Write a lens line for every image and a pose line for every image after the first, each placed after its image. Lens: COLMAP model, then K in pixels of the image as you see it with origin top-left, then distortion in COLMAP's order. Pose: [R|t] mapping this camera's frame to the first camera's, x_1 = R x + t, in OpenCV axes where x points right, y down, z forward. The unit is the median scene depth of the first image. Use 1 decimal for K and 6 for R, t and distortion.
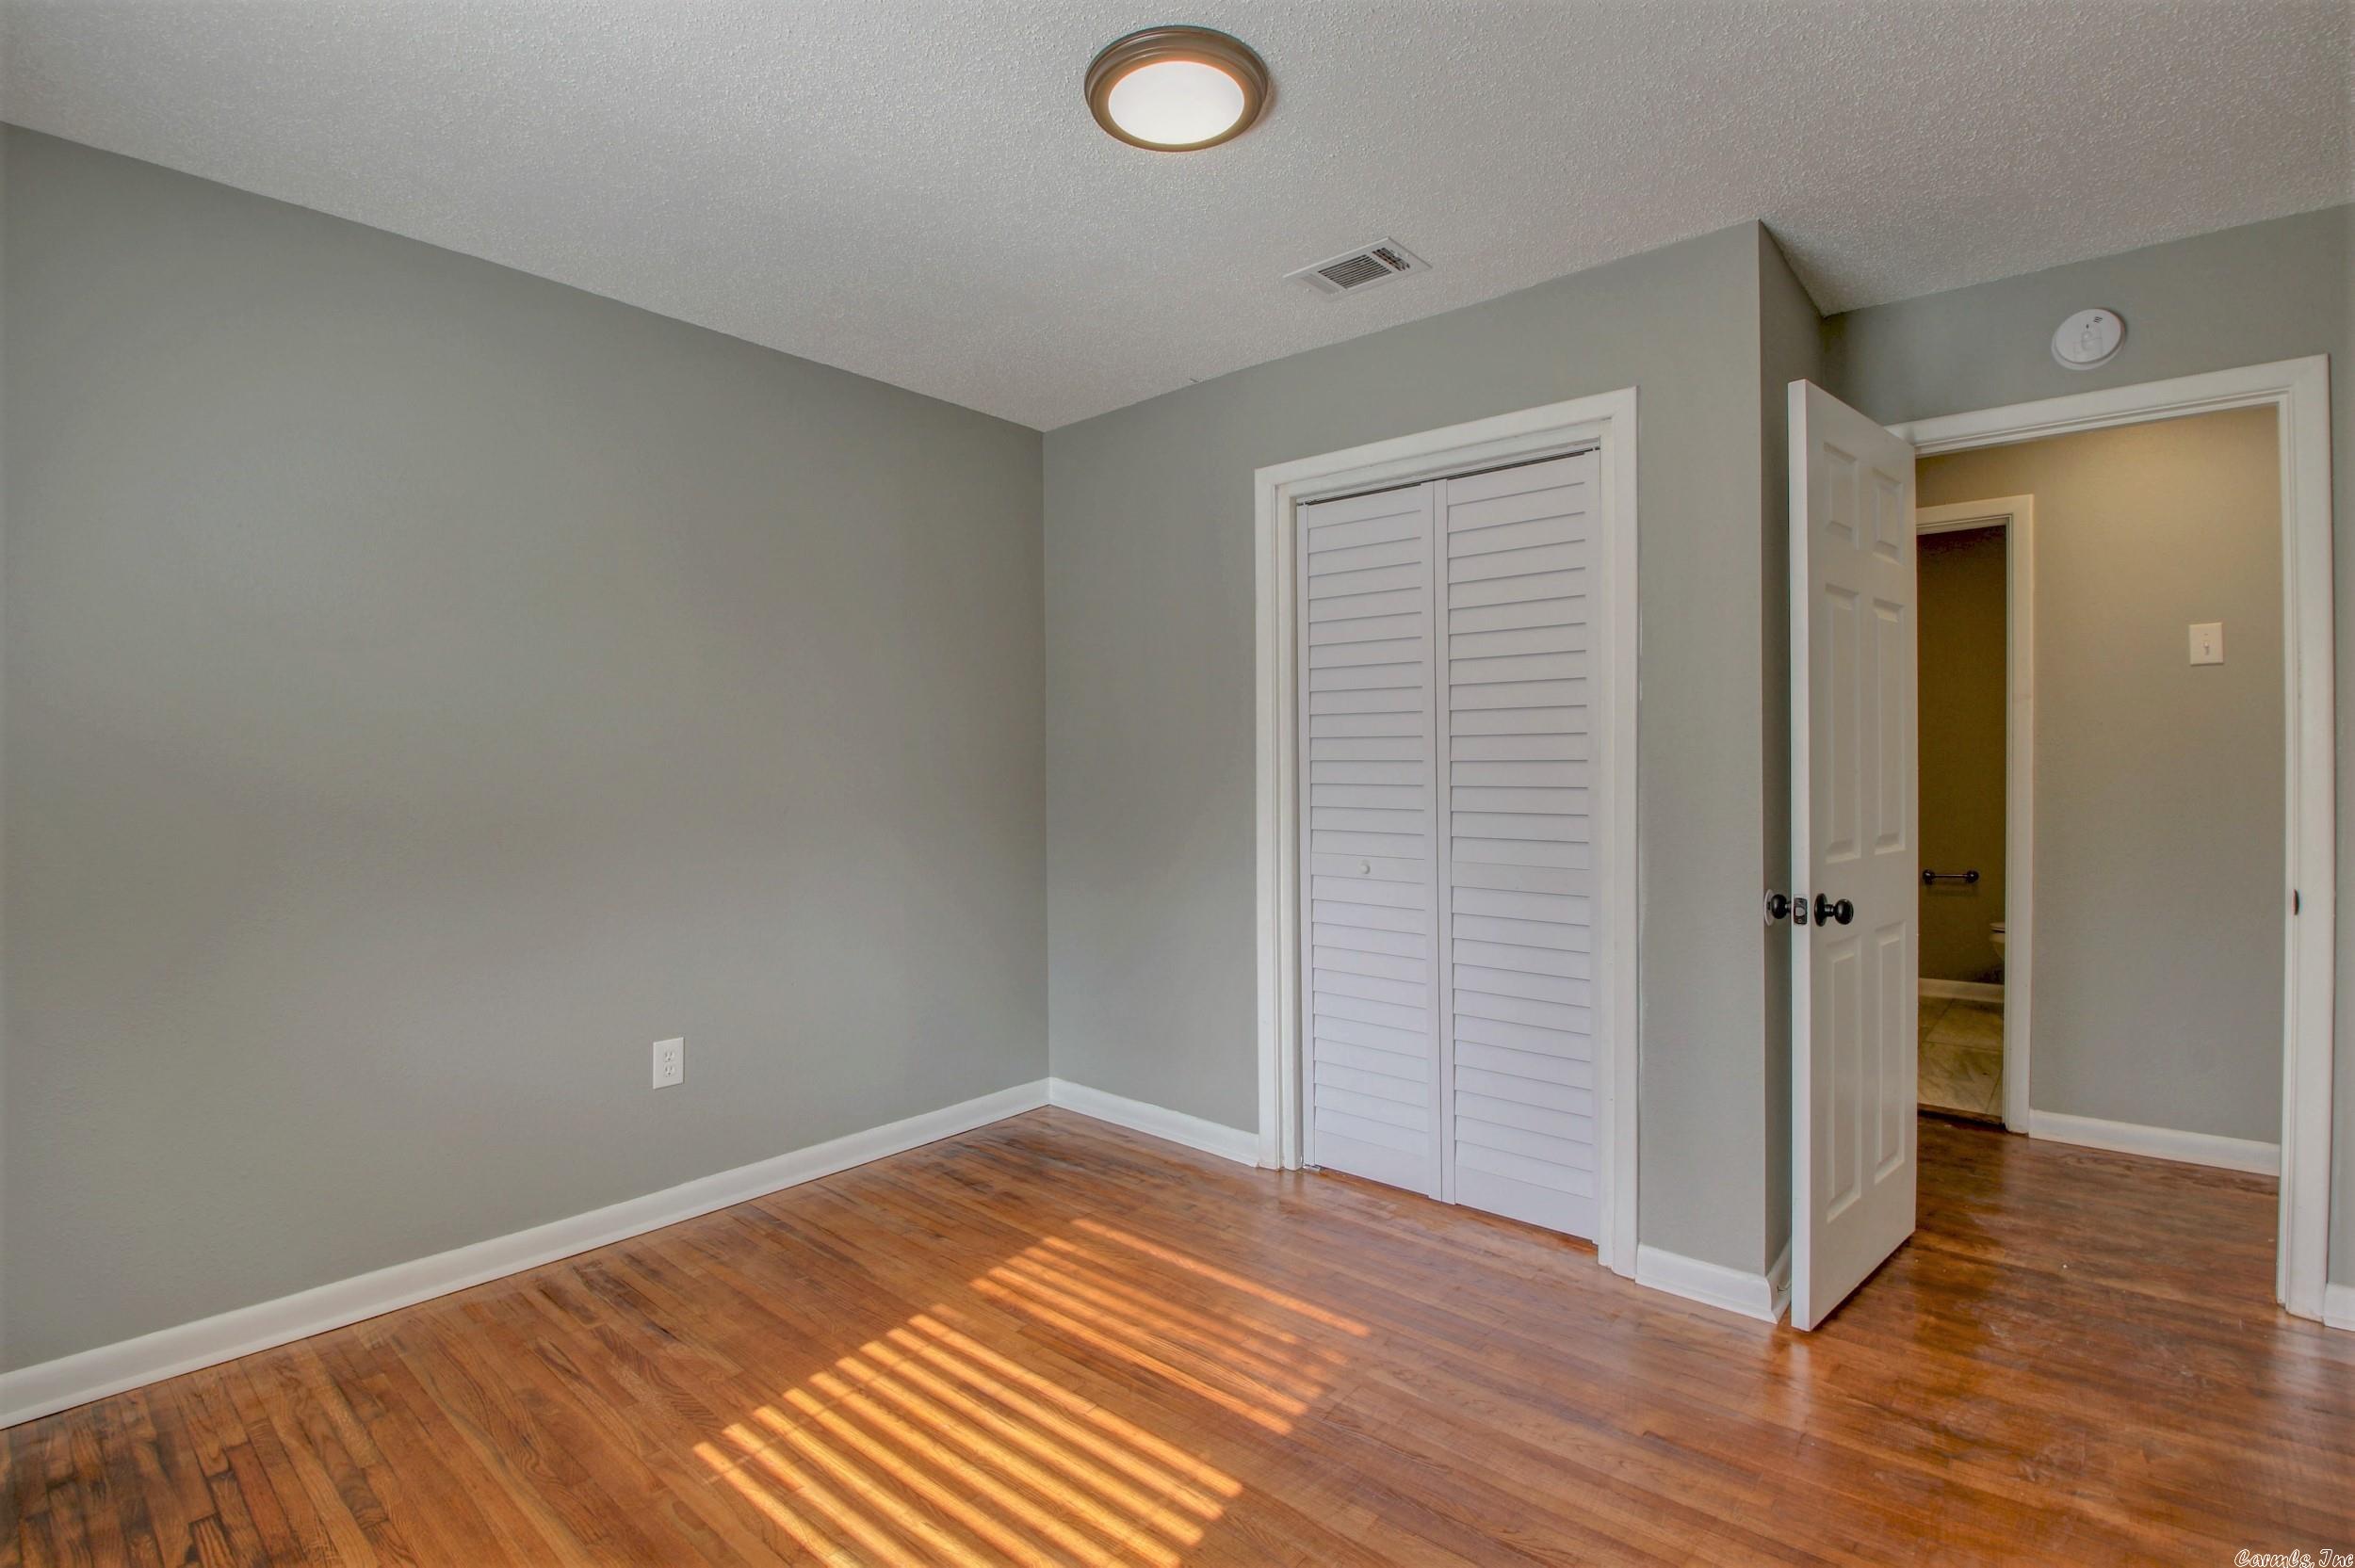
lens RADIAL K [[1103.9, 0, 1166.6], [0, 1103.9, 770.5], [0, 0, 1]] dist [-0.009287, -0.009993]
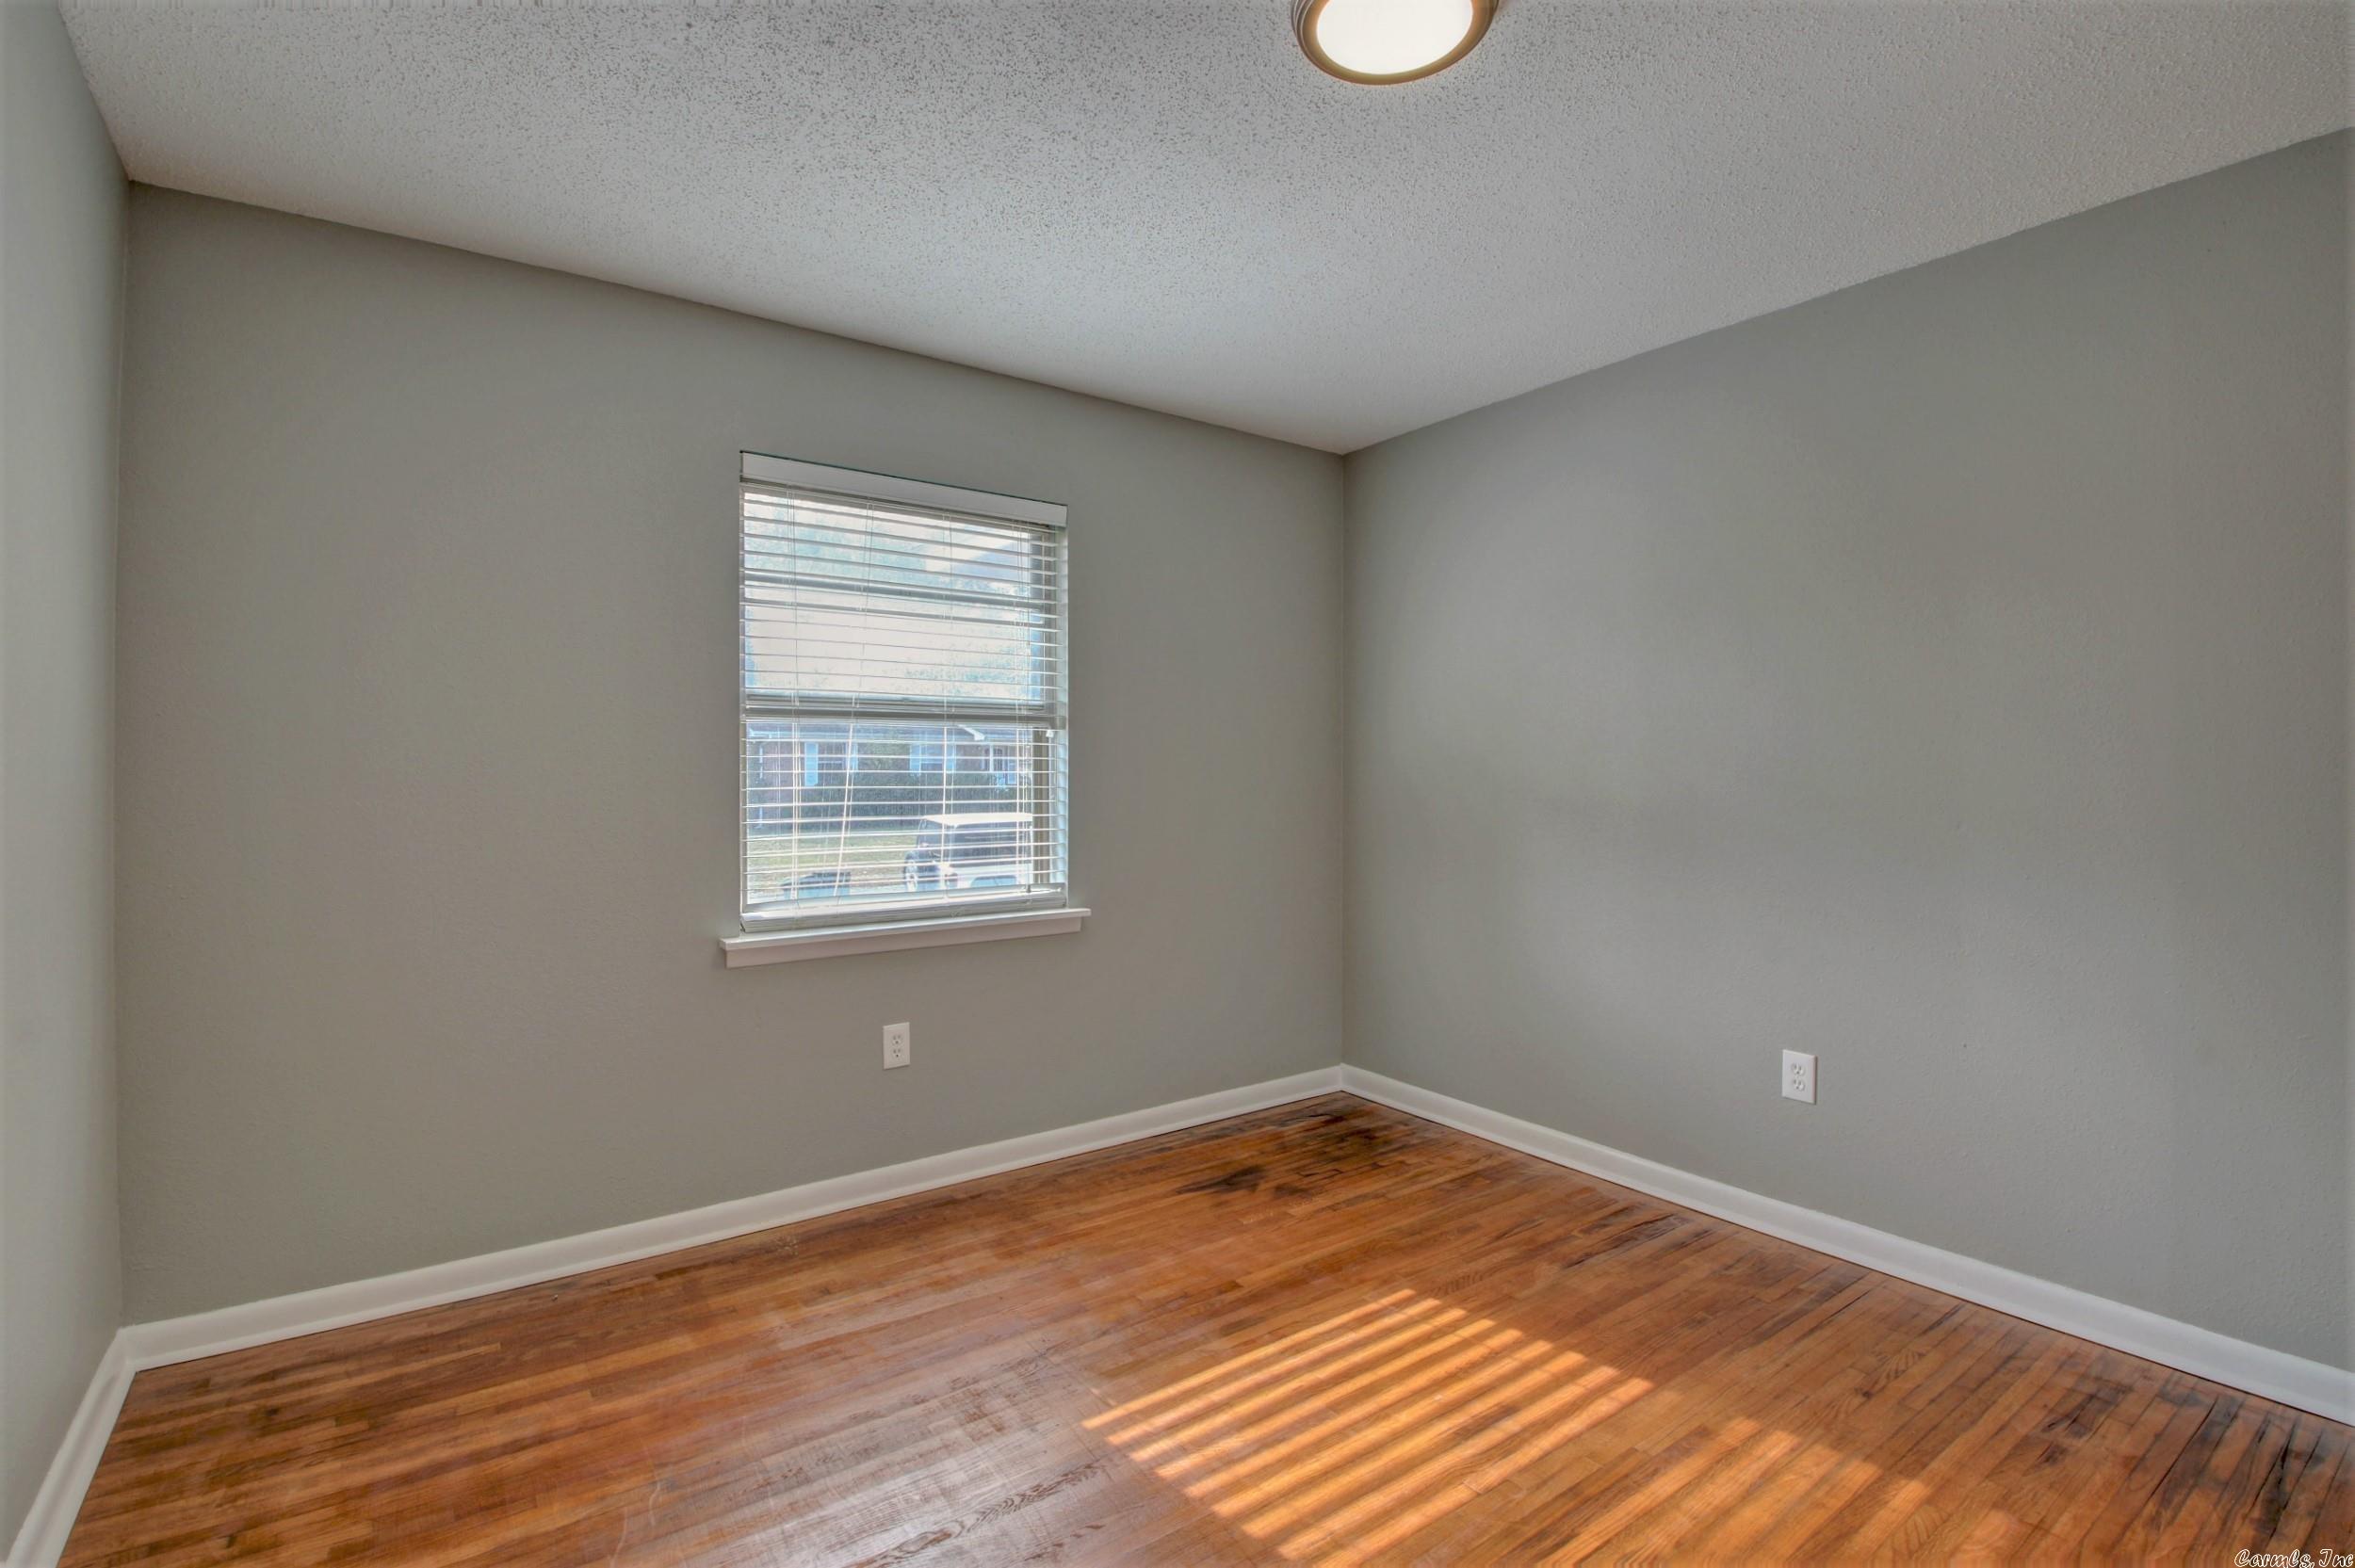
lens RADIAL K [[1103.9, 0, 1166.6], [0, 1103.9, 770.5], [0, 0, 1]] dist [-0.009287, -0.009993]
pose [[-0.244491, 0.006969, -0.969626, 0.763746], [-0.002308, 0.999967, 0.007769, -0.009632], [0.969649, 0.004137, -0.244467, 0.870671]]
